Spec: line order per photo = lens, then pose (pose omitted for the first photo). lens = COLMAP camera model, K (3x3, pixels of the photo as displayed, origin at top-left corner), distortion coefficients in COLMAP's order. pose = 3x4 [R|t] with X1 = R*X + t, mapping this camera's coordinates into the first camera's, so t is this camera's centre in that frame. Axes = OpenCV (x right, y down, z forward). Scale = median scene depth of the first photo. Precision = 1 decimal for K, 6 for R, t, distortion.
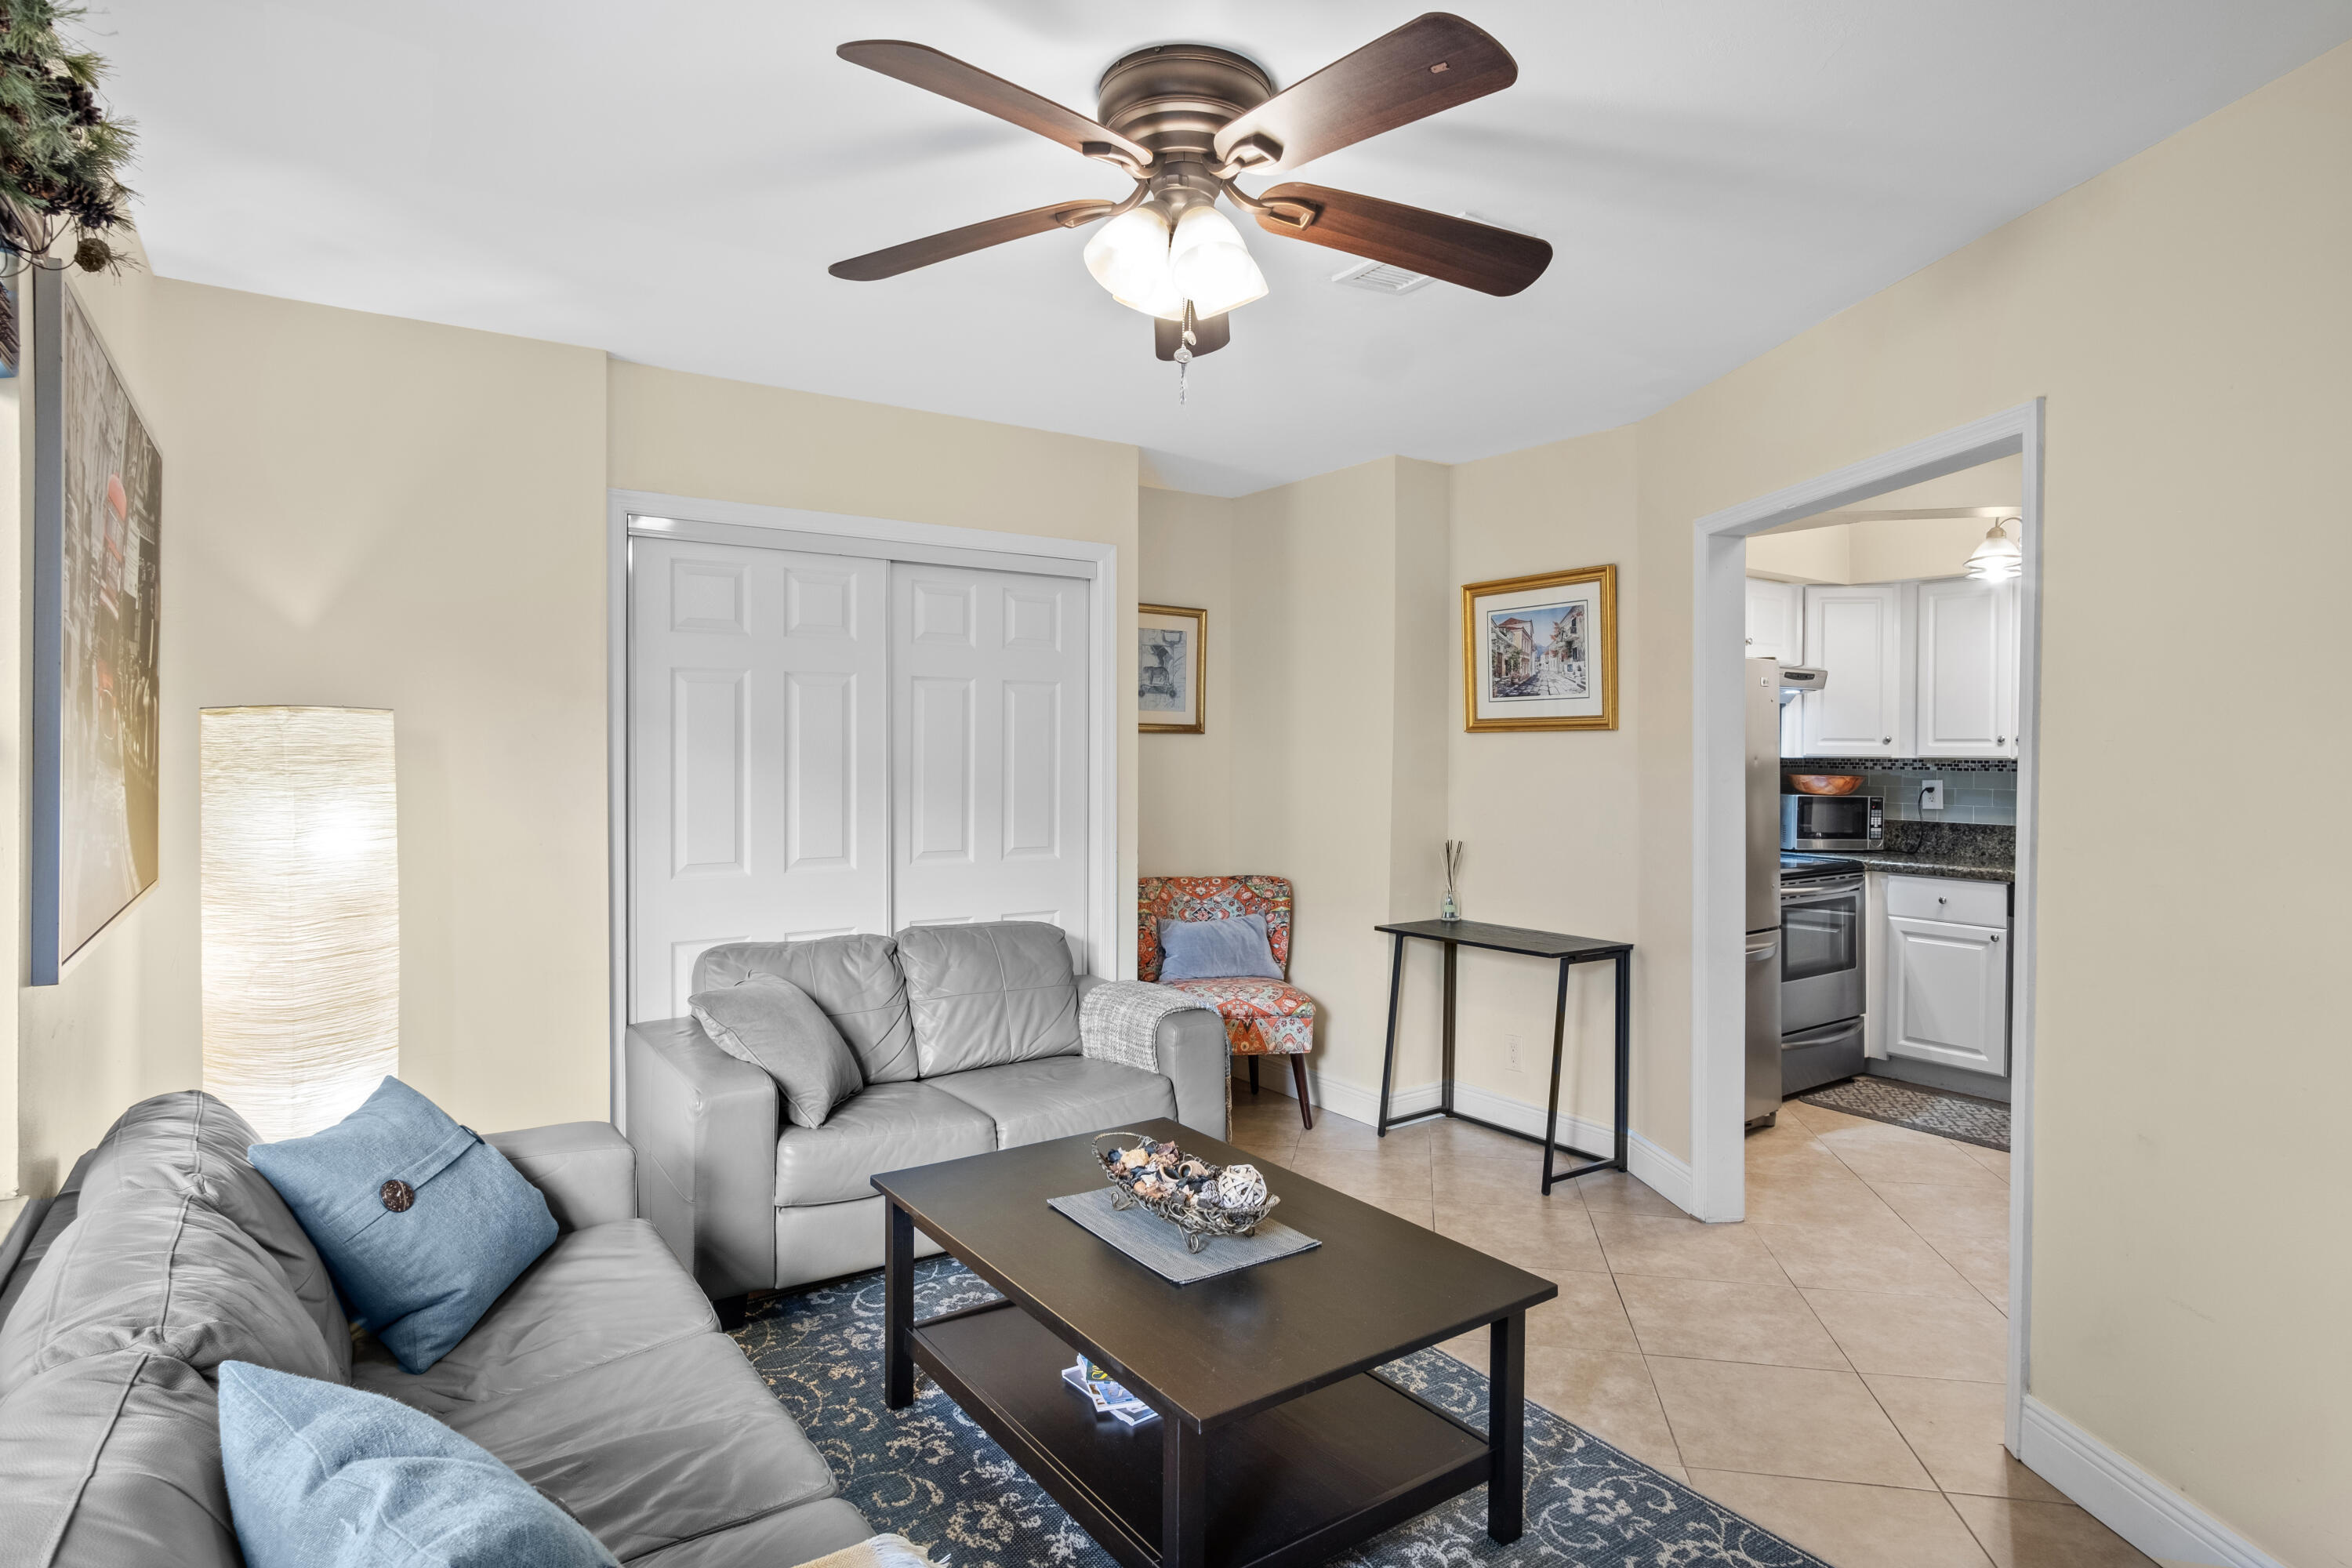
lens RADIAL K [[1253.1, 0, 1187.6], [0, 1253.1, 774.7], [0, 0, 1]] dist [0.001570, 0.002042]
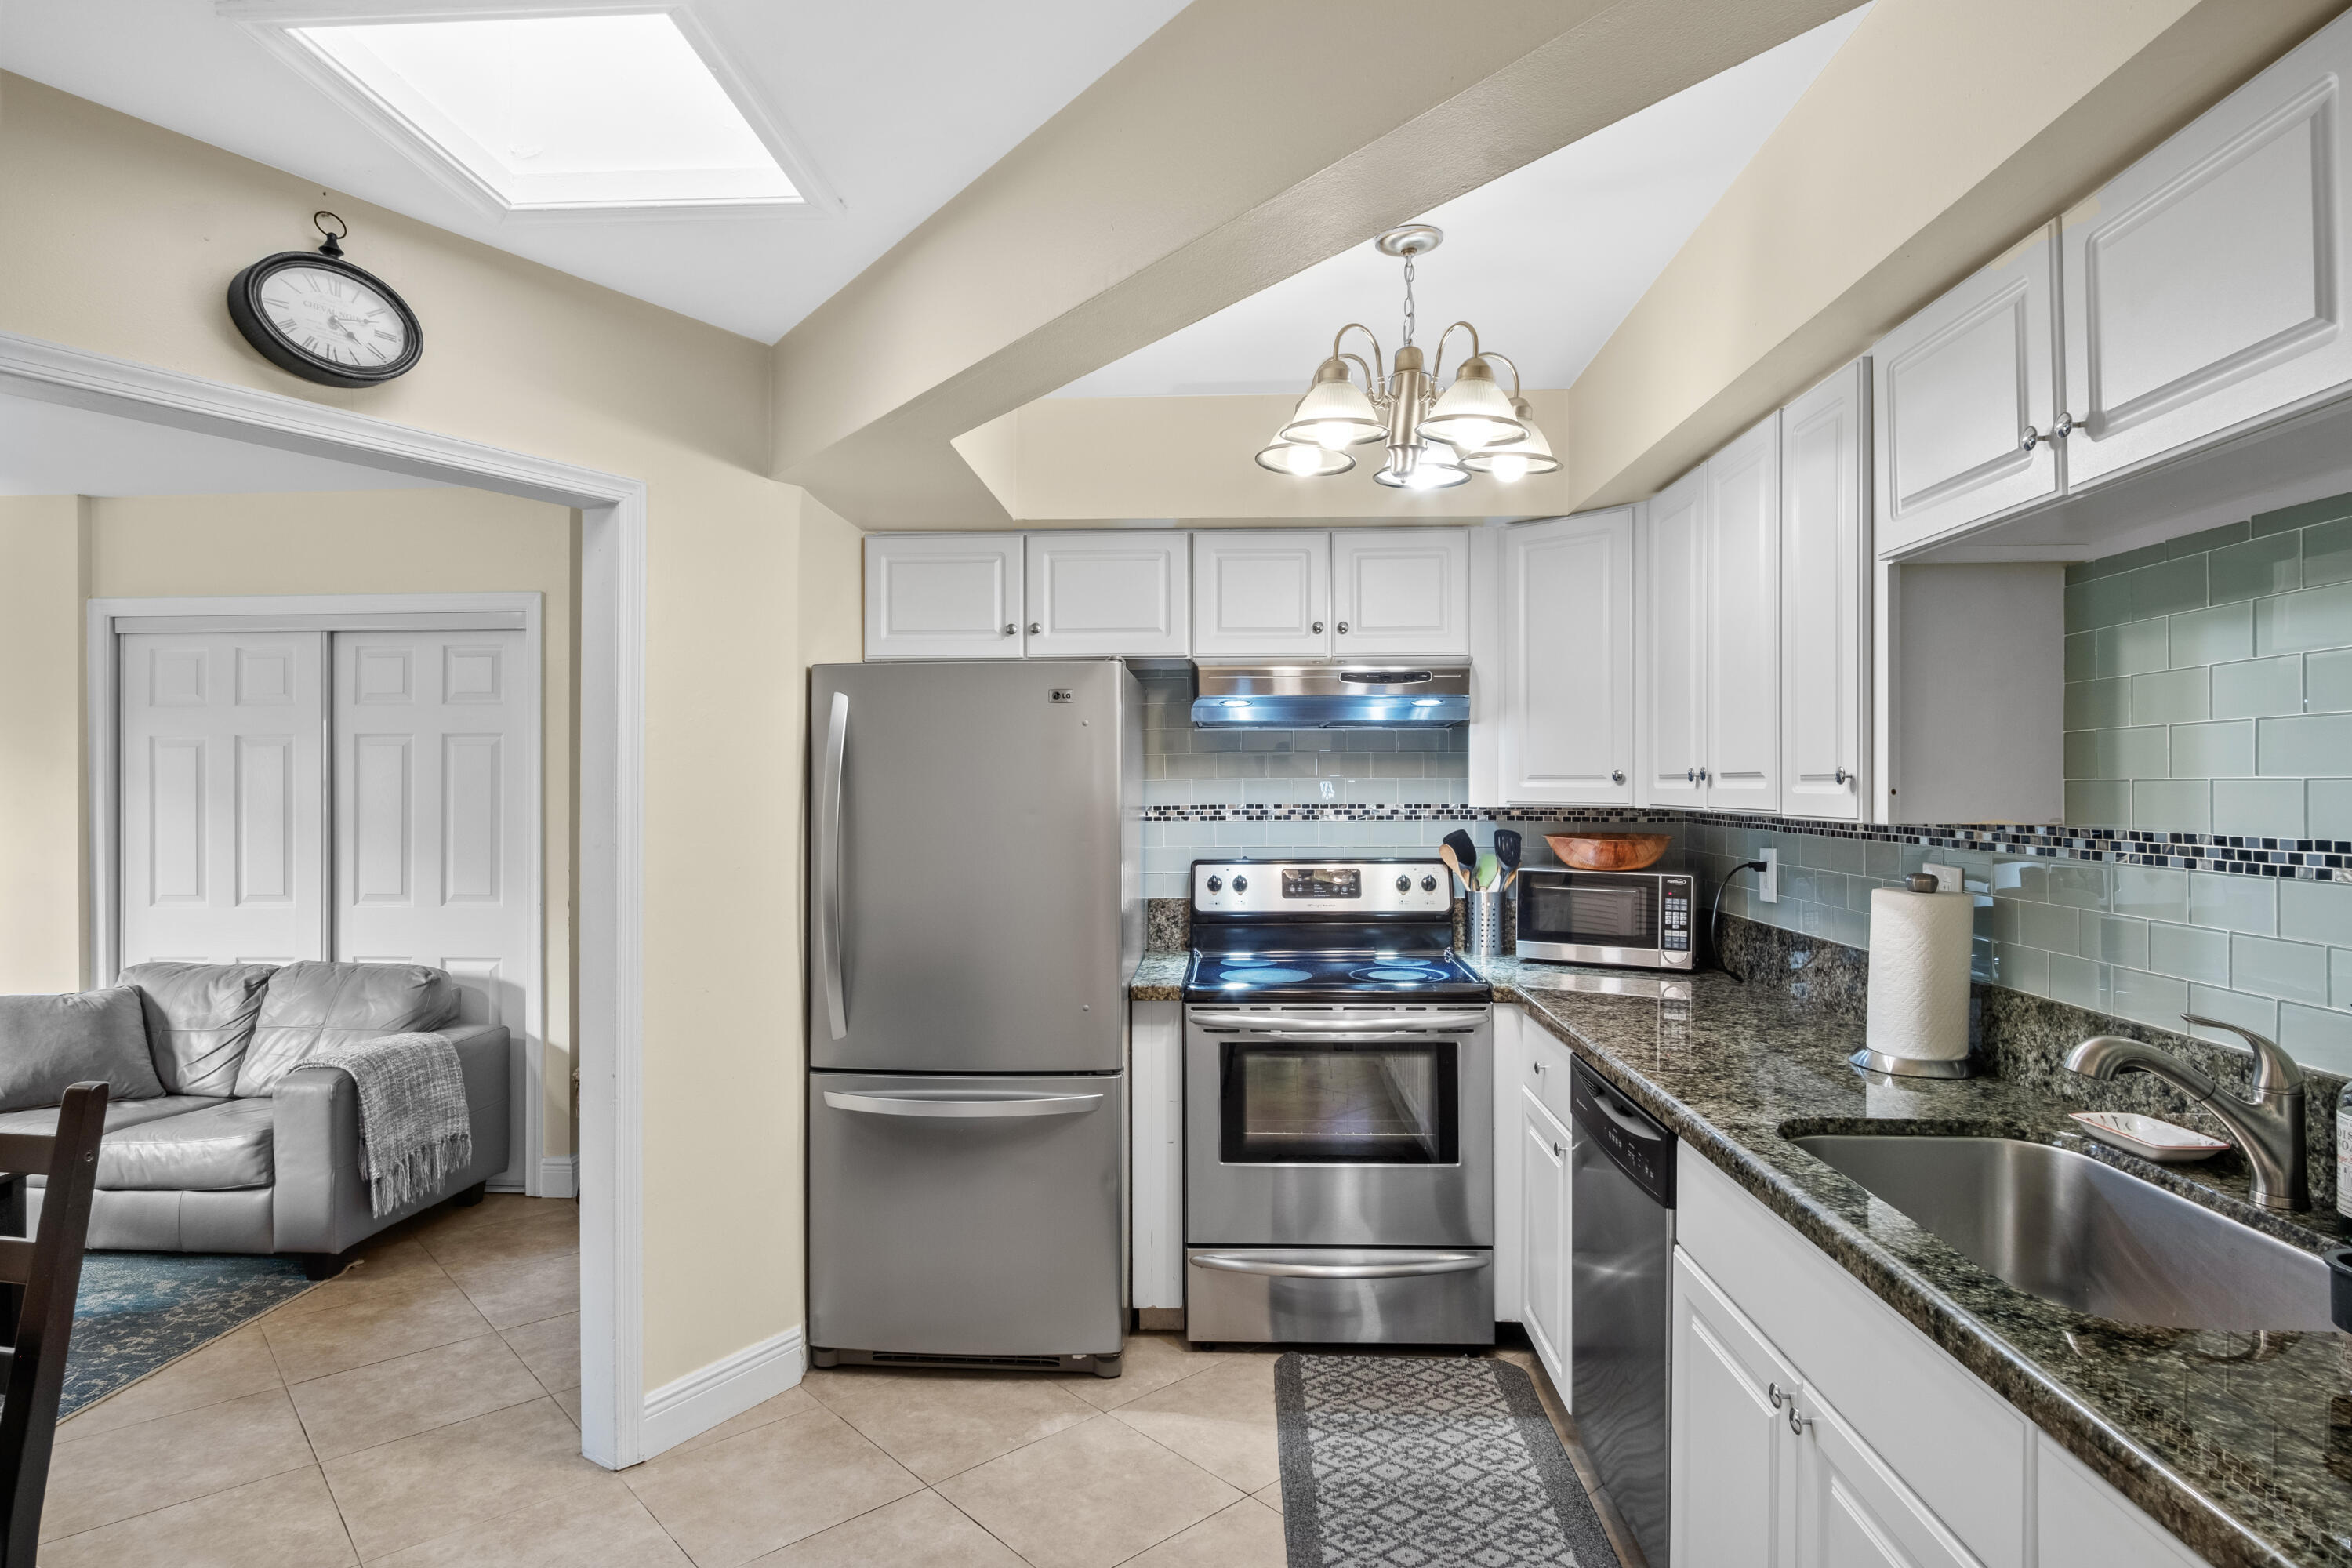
lens RADIAL K [[1253.1, 0, 1187.6], [0, 1253.1, 774.7], [0, 0, 1]] dist [0.001570, 0.002042]
pose [[0.784415, -0.010084, -0.620155, 0.758438], [-0.003304, 0.999786, -0.020437, -0.016392], [0.620228, 0.018080, 0.784213, 0.427576]]
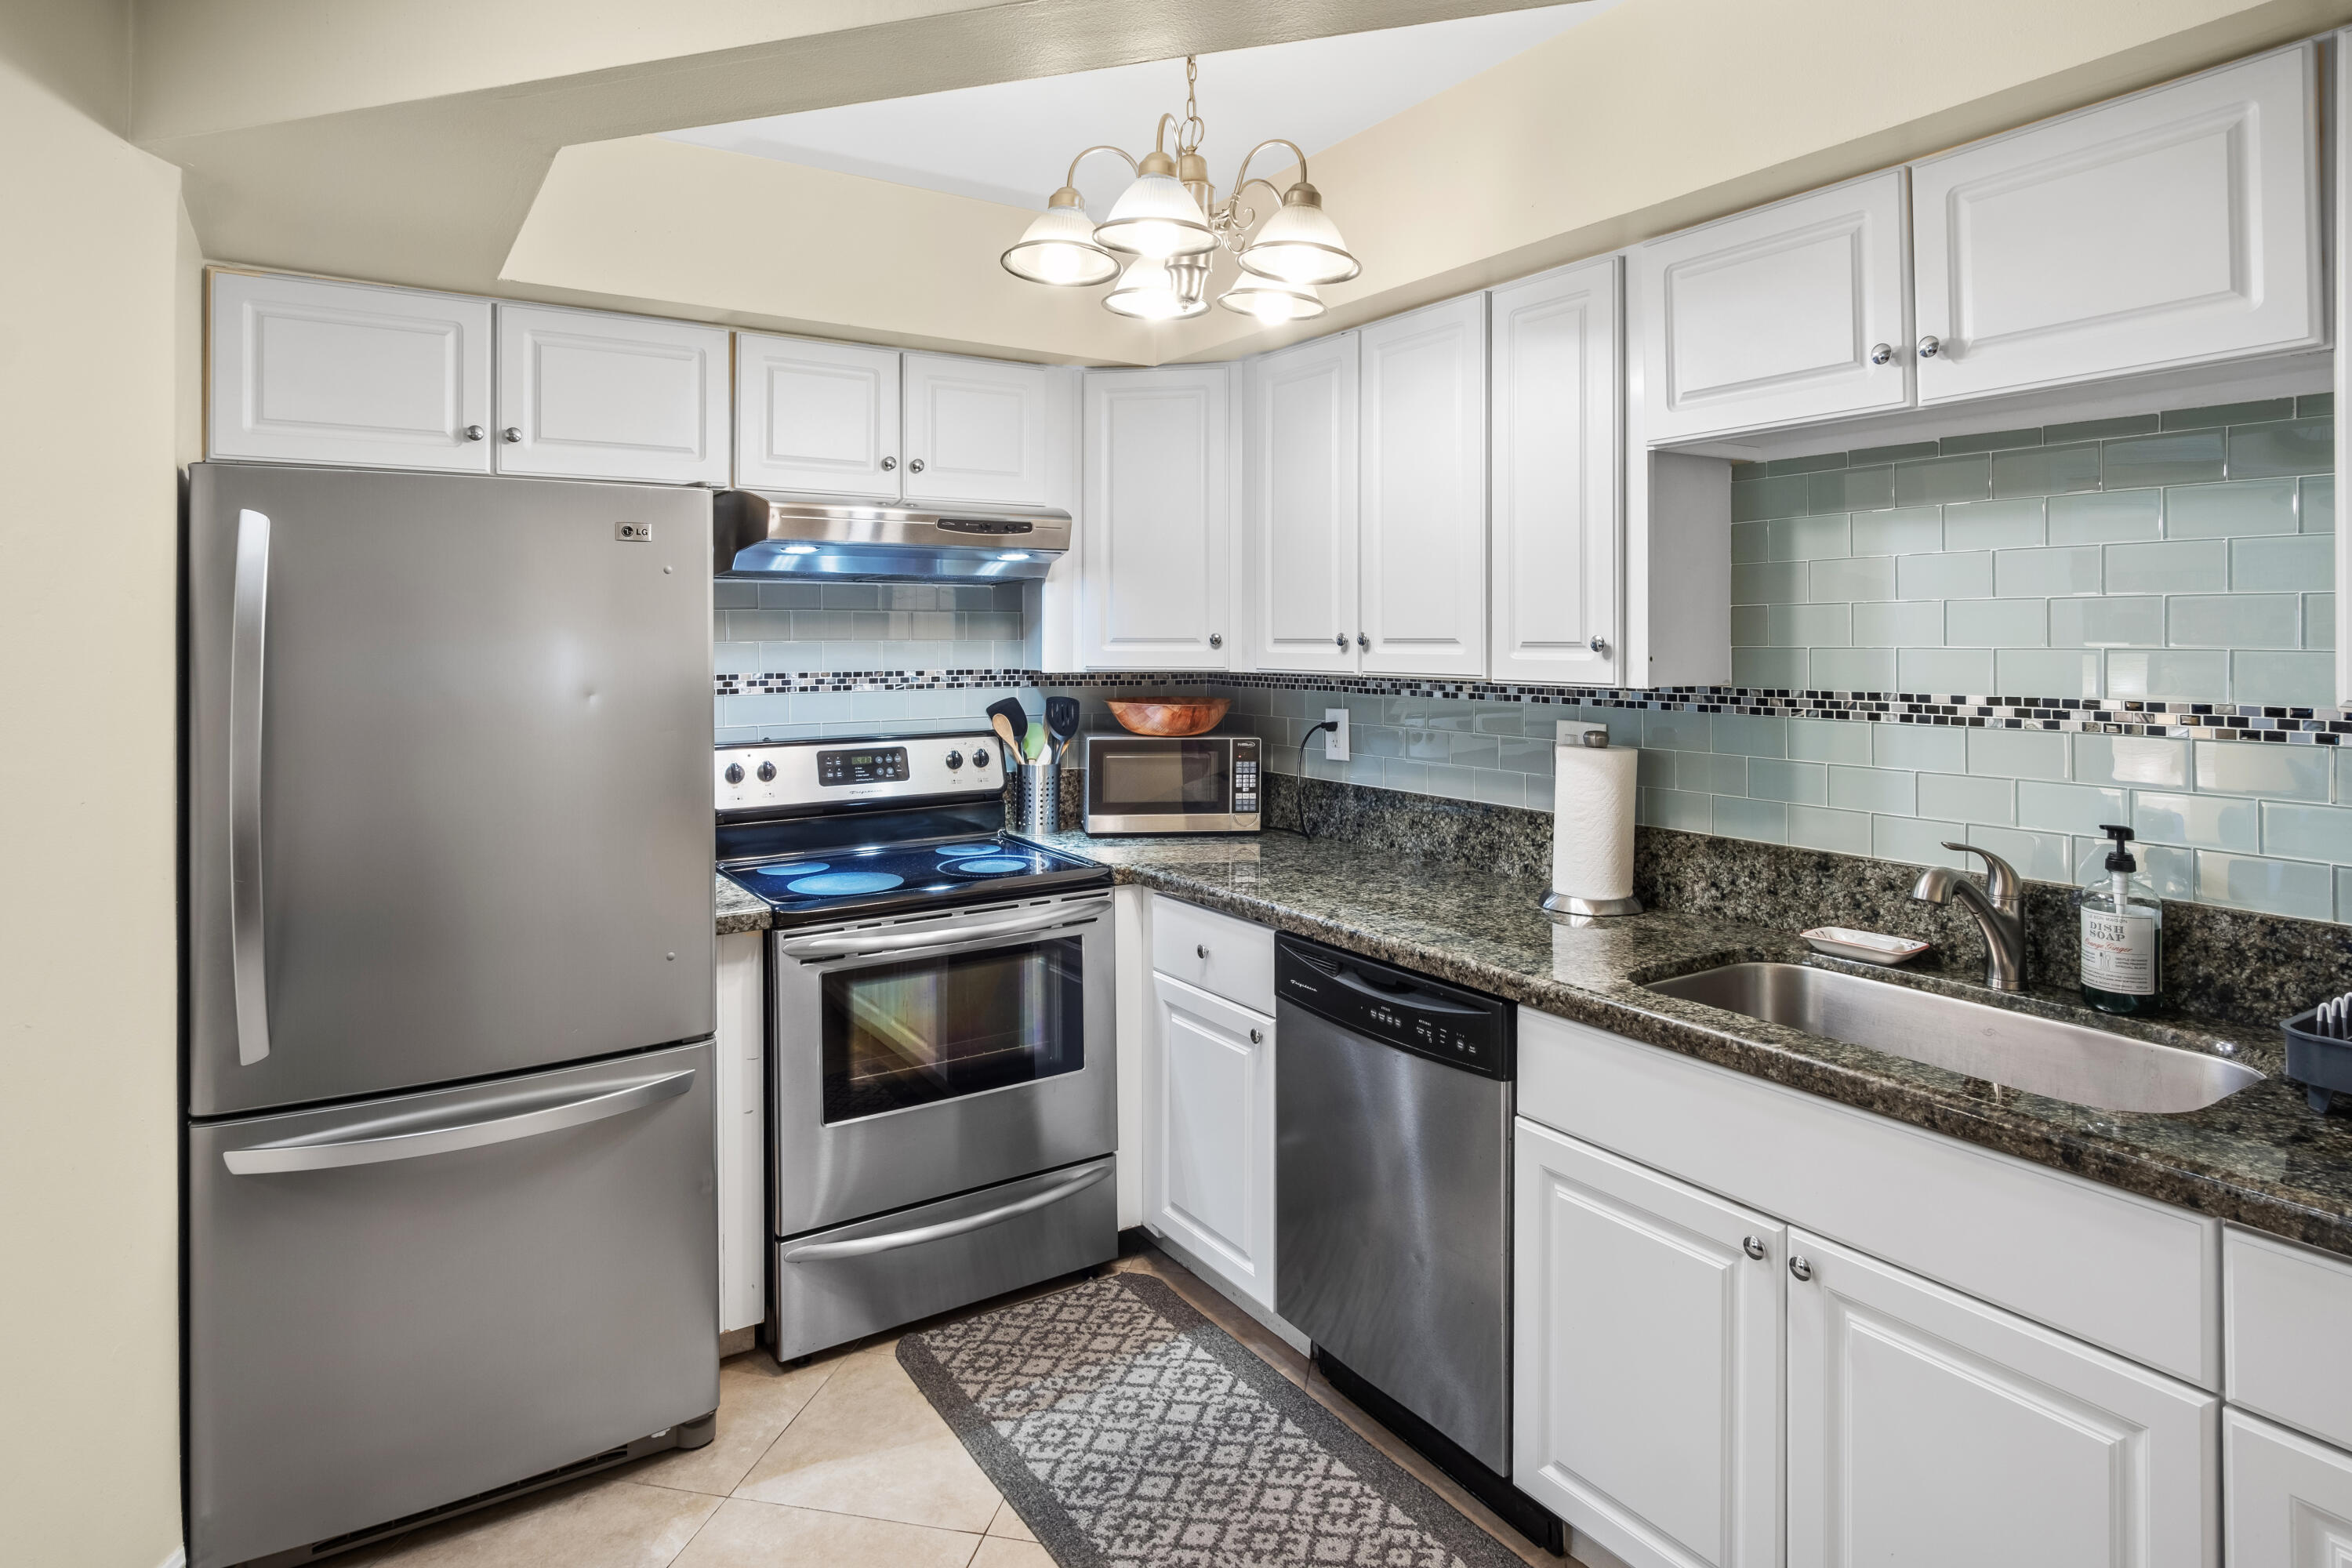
lens RADIAL K [[1285.0, 0, 1171.6], [0, 1285.0, 626.3], [0, 0, 1]] dist [0.000700, 0.000786]
pose [[0.998354, -0.007478, -0.056864, 0.570531], [0.006274, 0.999753, -0.021314, -0.021978], [0.057010, 0.020923, 0.998154, 0.424587]]
